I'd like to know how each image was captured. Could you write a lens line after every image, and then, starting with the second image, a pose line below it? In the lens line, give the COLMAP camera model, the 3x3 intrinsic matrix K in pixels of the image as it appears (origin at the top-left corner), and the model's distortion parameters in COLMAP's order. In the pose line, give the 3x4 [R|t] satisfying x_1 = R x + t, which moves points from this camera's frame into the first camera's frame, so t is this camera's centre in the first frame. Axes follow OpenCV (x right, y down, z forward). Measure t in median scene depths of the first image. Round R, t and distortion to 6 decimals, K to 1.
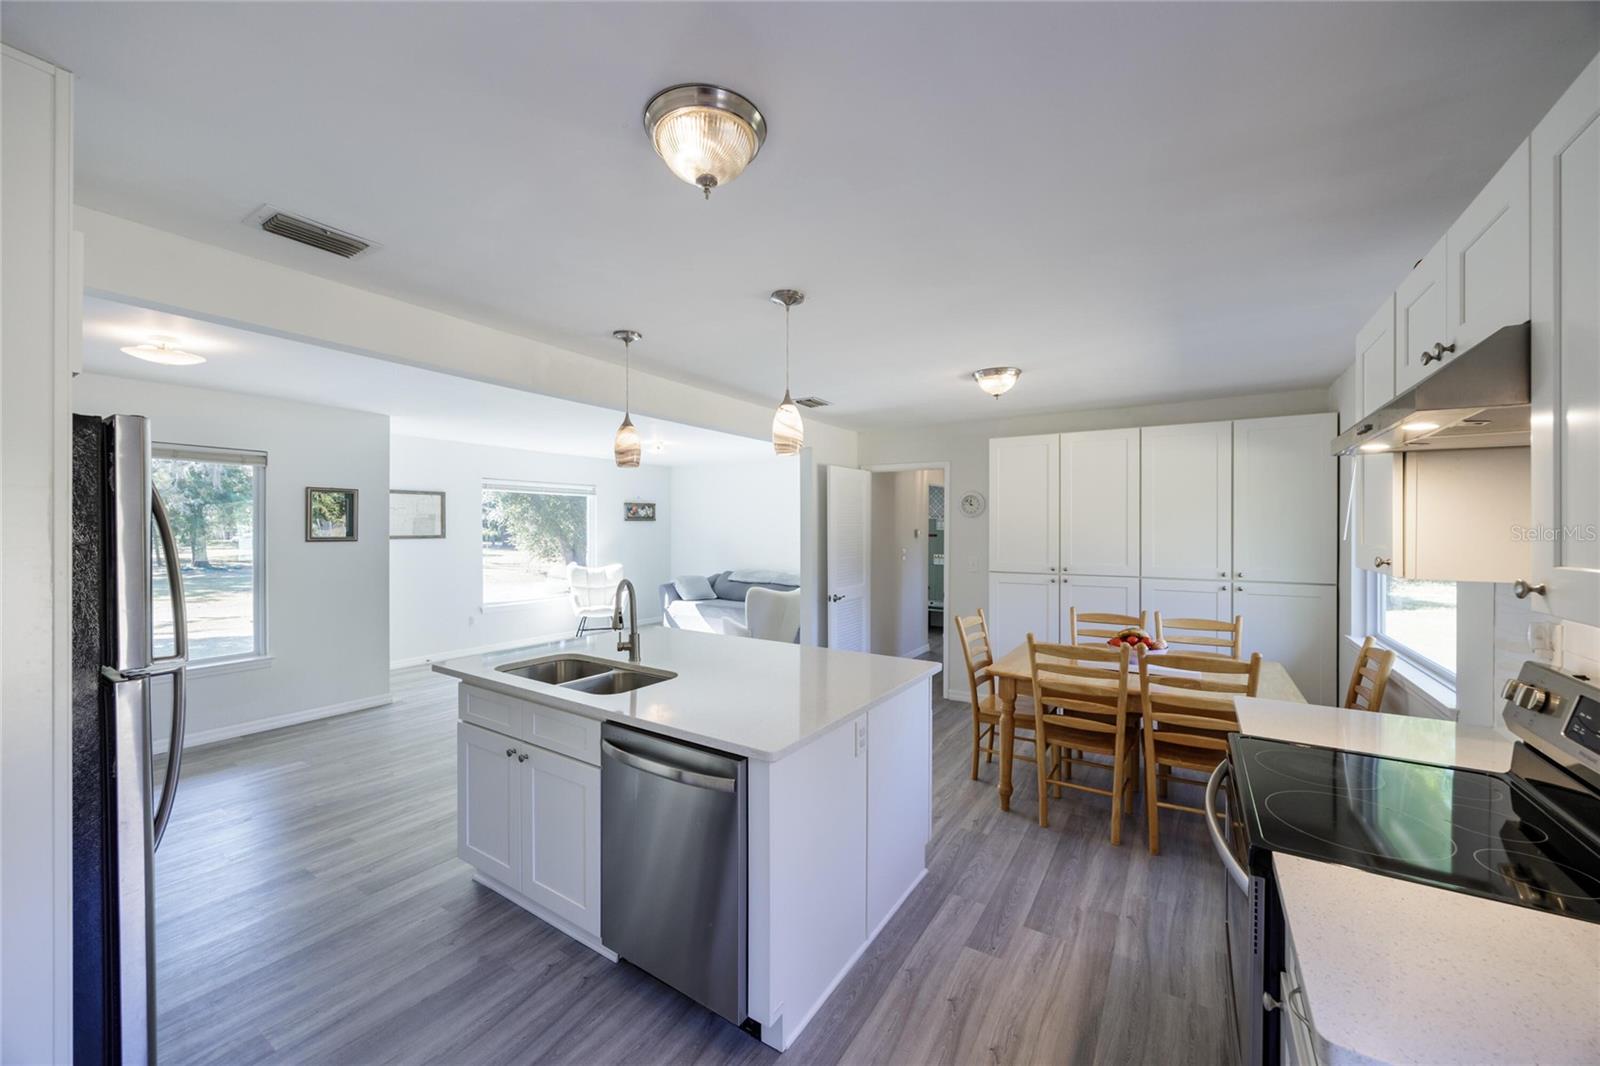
lens RADIAL K [[613.3, 0, 800.9], [0, 613.3, 531.7], [0, 0, 1]] dist [-0.003131, -0.000185]
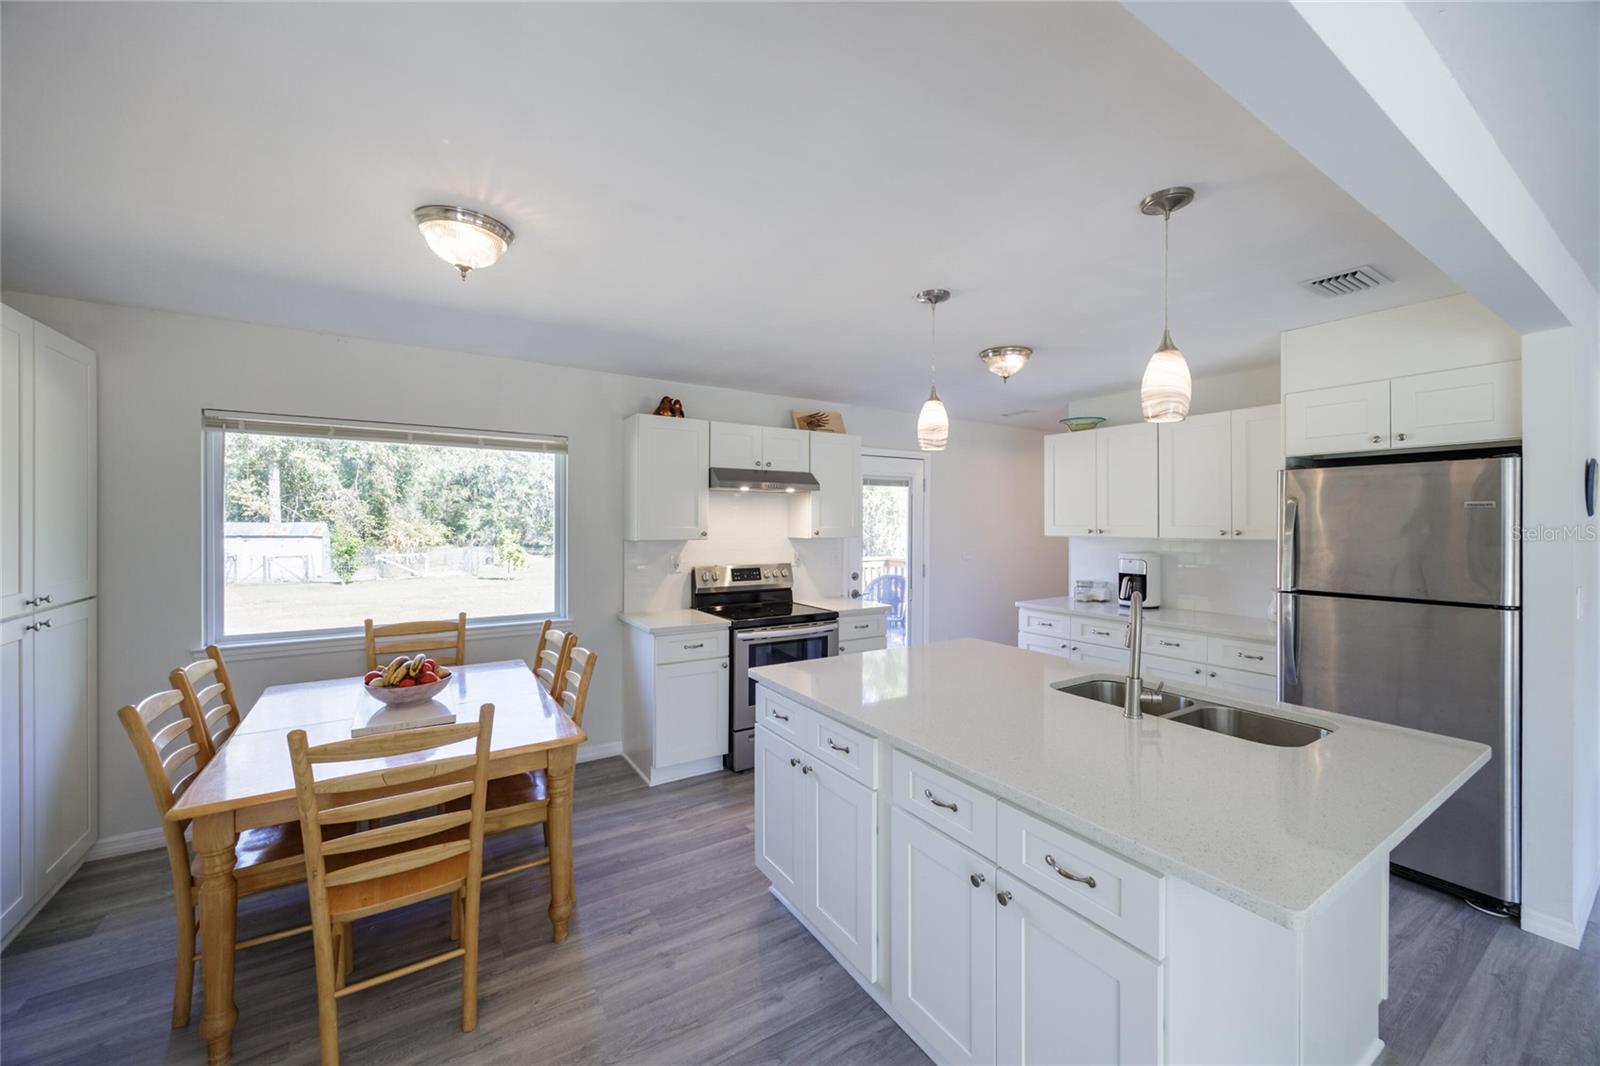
lens RADIAL K [[613.3, 0, 805.1], [0, 613.3, 525.6], [0, 0, 1]] dist [-0.003131, -0.000185]
pose [[-0.909227, -0.012230, 0.416122, -0.130166], [-0.004726, 0.999807, 0.019058, -0.008899], [-0.416275, 0.015362, -0.909109, 1.061955]]
